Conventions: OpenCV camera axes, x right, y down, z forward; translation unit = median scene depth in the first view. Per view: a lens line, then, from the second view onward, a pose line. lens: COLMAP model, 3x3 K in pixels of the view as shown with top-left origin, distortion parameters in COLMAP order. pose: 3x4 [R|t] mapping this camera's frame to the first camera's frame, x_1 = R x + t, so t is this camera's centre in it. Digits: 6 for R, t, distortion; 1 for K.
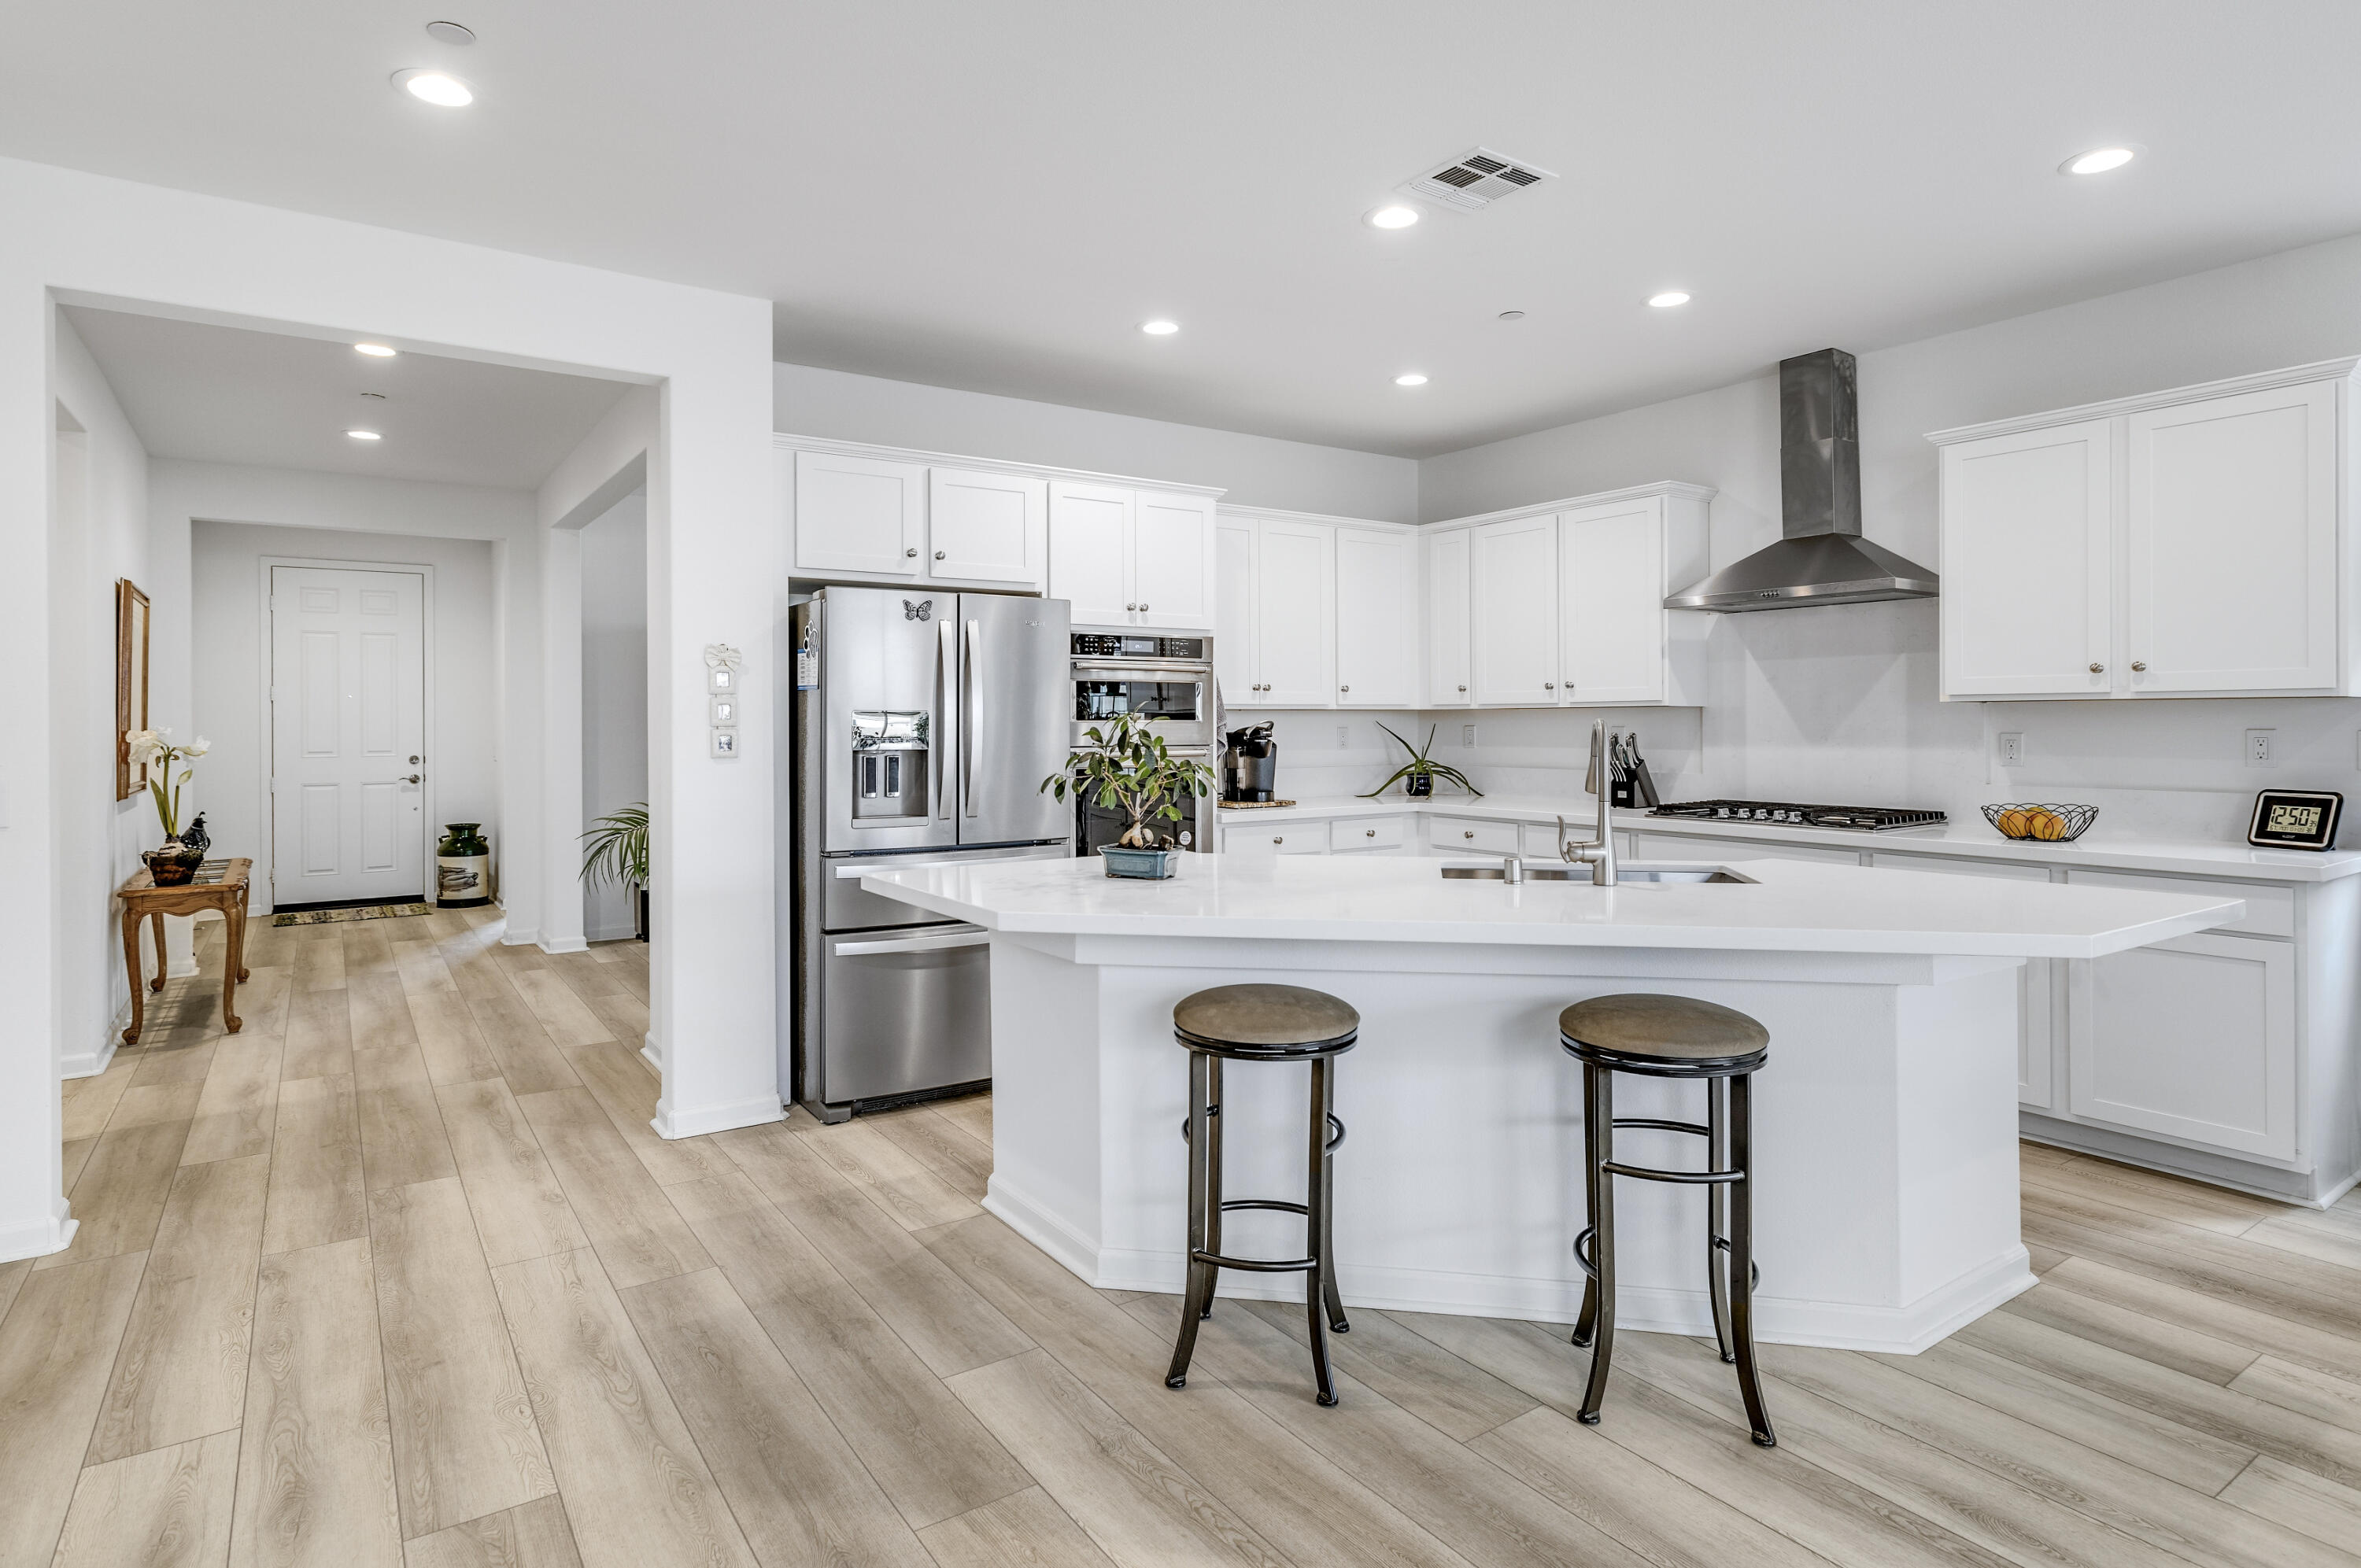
lens RADIAL K [[1302.7, 0, 1177.7], [0, 1302.7, 715.0], [0, 0, 1]] dist [0.006262, -0.001647]
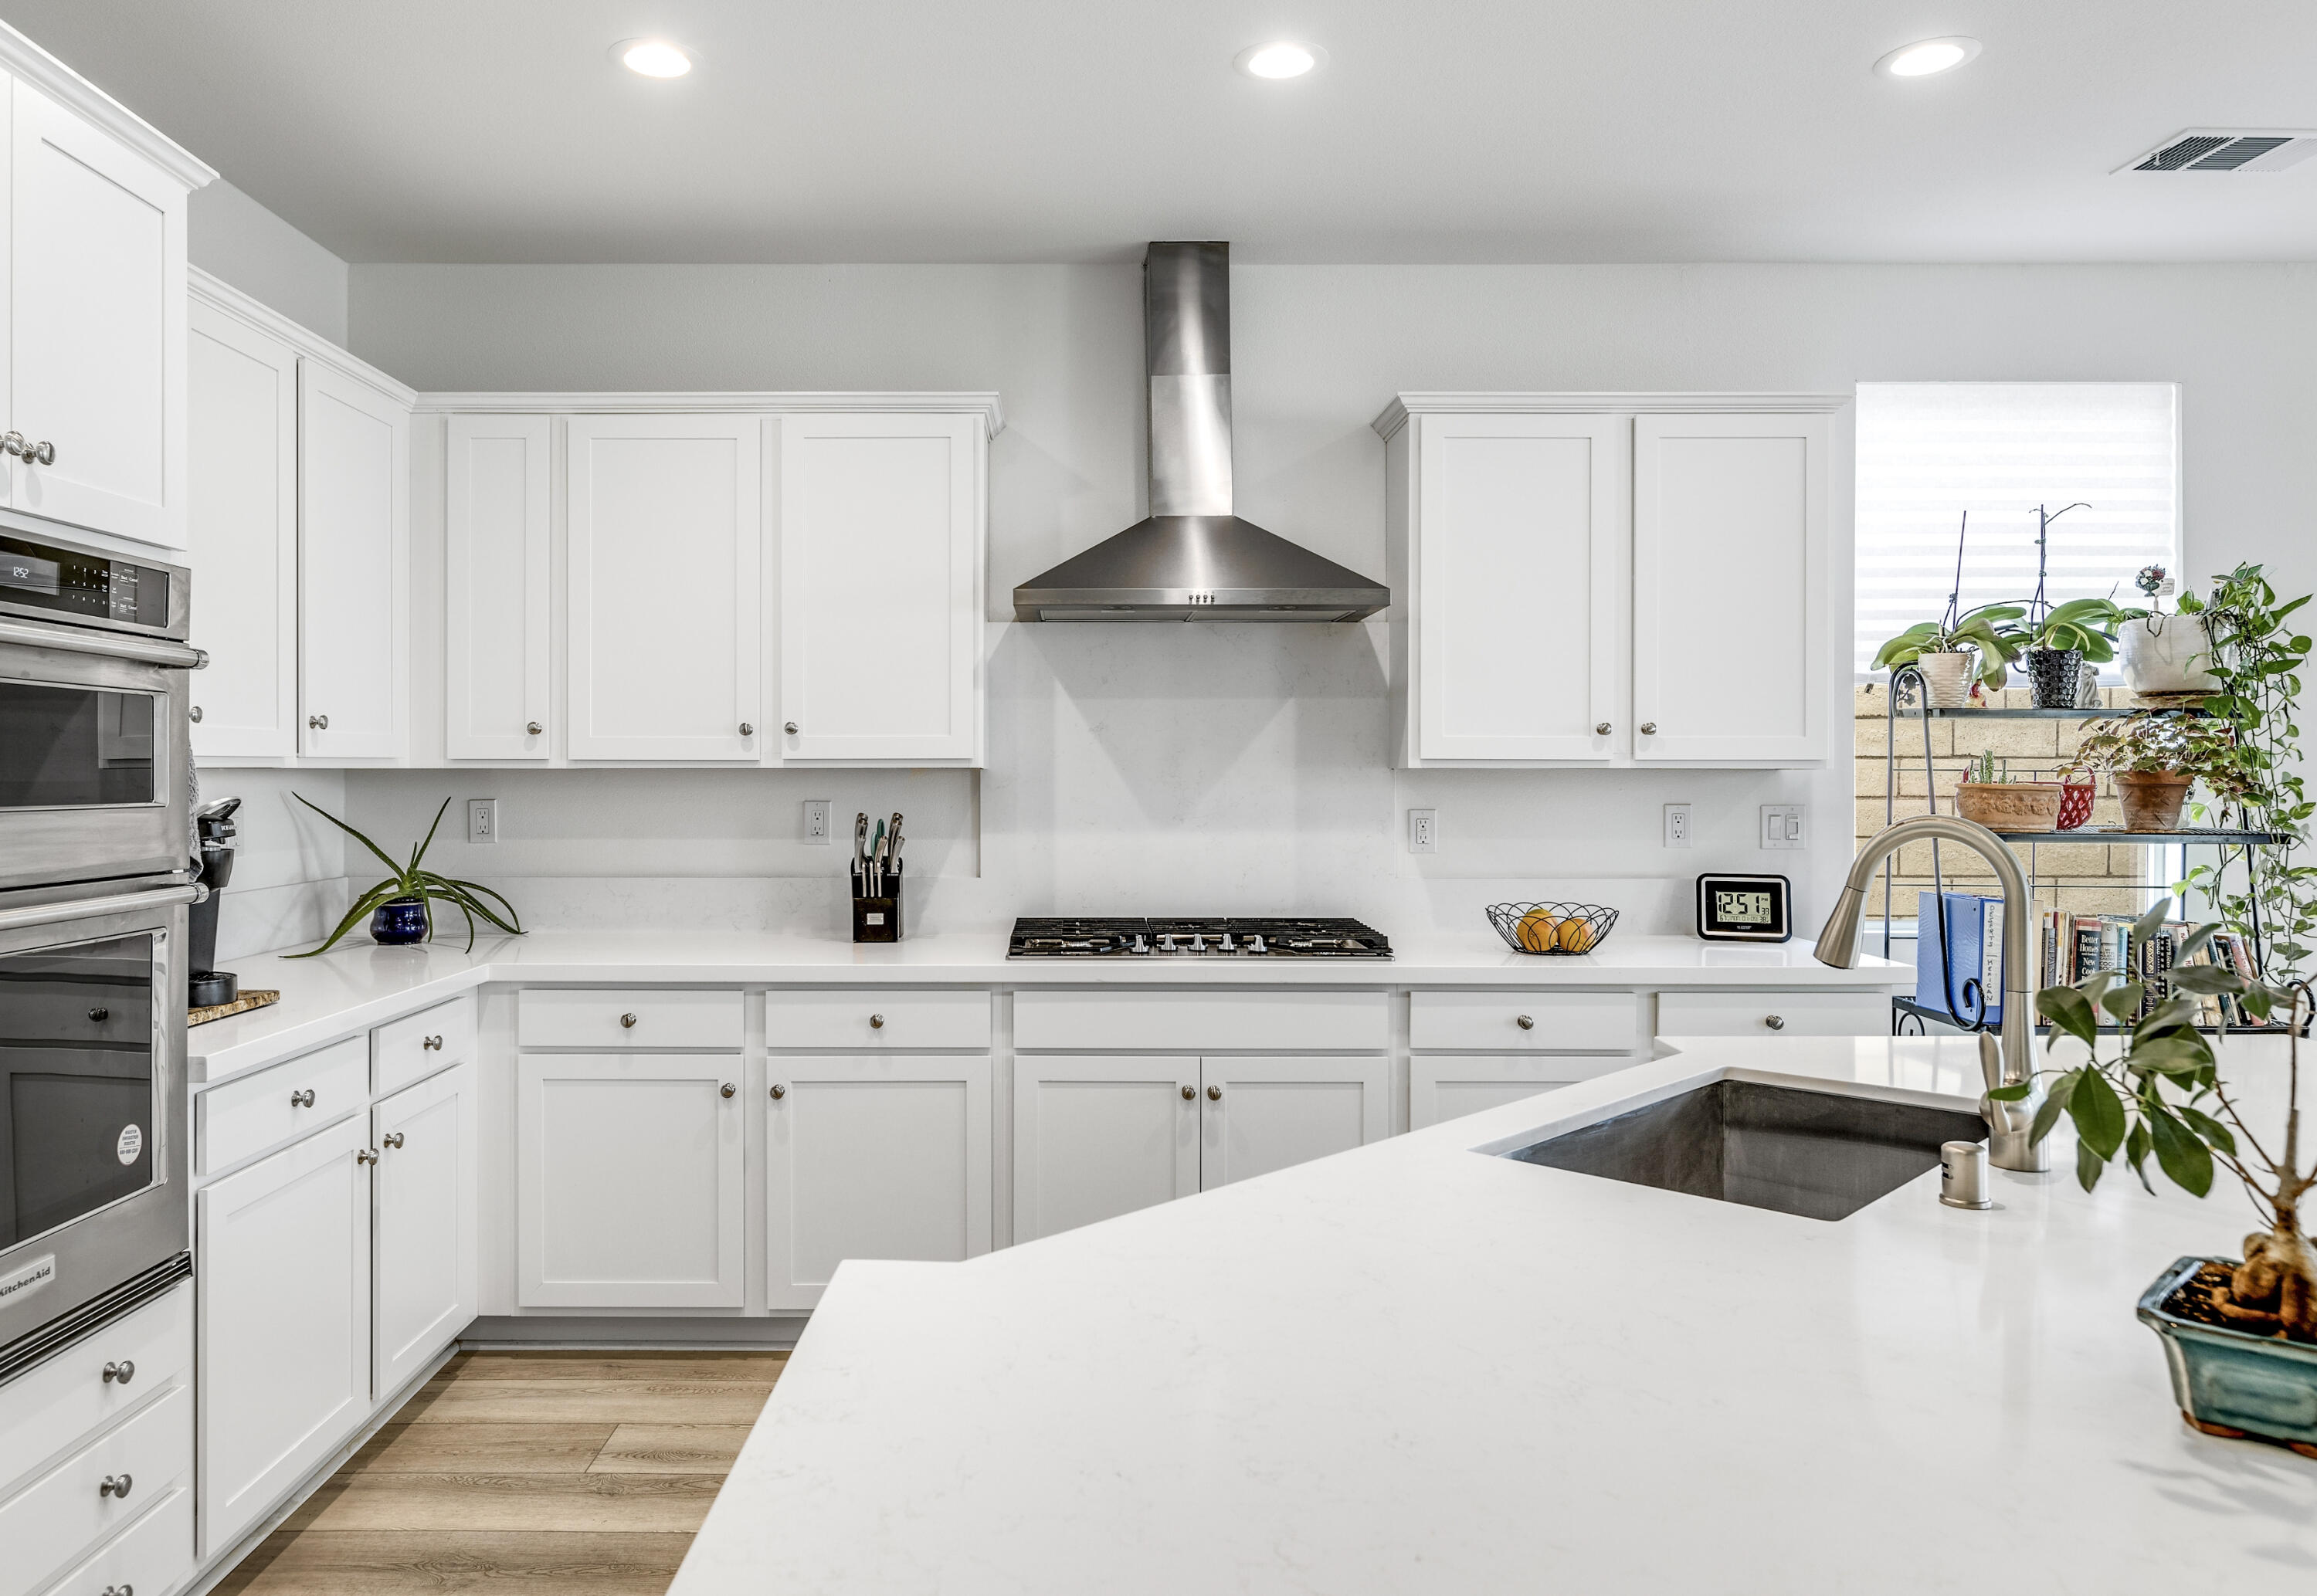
lens RADIAL K [[1576.9, 0, 1098.9], [0, 1576.9, 770.5], [0, 0, 1]] dist [0.009708, -0.002732]
pose [[0.559045, 0.005111, 0.829121, -0.196839], [-0.007808, 0.999969, -0.000900, -0.005715], [-0.829100, -0.005971, 0.559068, 0.552919]]
